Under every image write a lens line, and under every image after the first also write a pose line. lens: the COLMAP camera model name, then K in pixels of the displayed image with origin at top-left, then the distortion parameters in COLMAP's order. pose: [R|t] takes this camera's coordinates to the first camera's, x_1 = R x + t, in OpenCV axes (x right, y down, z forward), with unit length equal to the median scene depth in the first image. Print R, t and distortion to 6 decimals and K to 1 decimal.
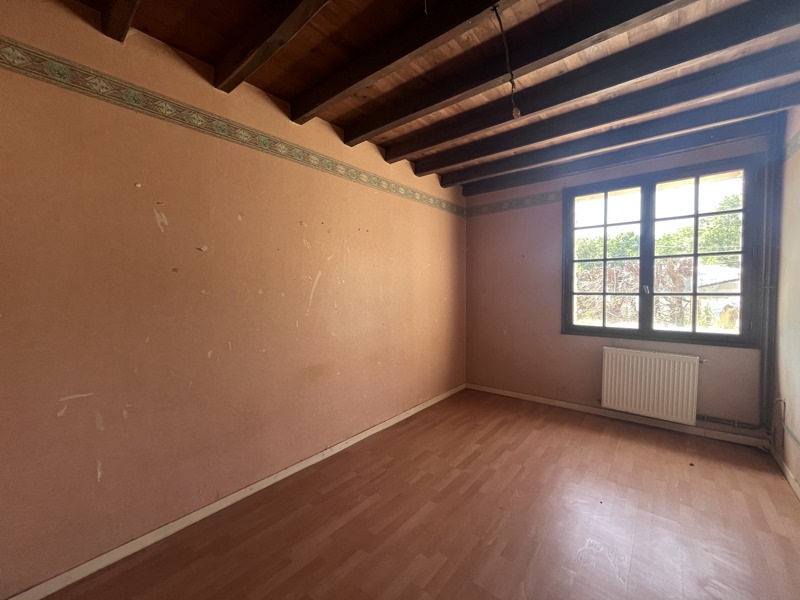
lens RADIAL K [[321.1, 0, 400.0], [0, 321.1, 300.0], [0, 0, 1]] dist [-0.000113, -0.000004]
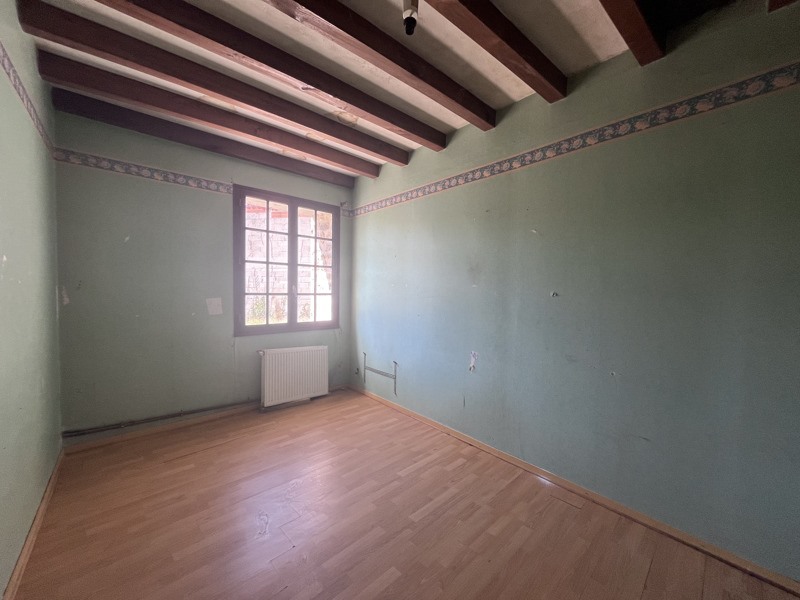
lens RADIAL K [[321.1, 0, 400.0], [0, 321.1, 300.0], [0, 0, 1]] dist [-0.000113, -0.000004]
pose [[0.167861, -0.021565, 0.985575, -0.358324], [0.021103, 0.999610, 0.018278, -0.009890], [-0.985585, 0.017730, 0.168251, 0.385397]]
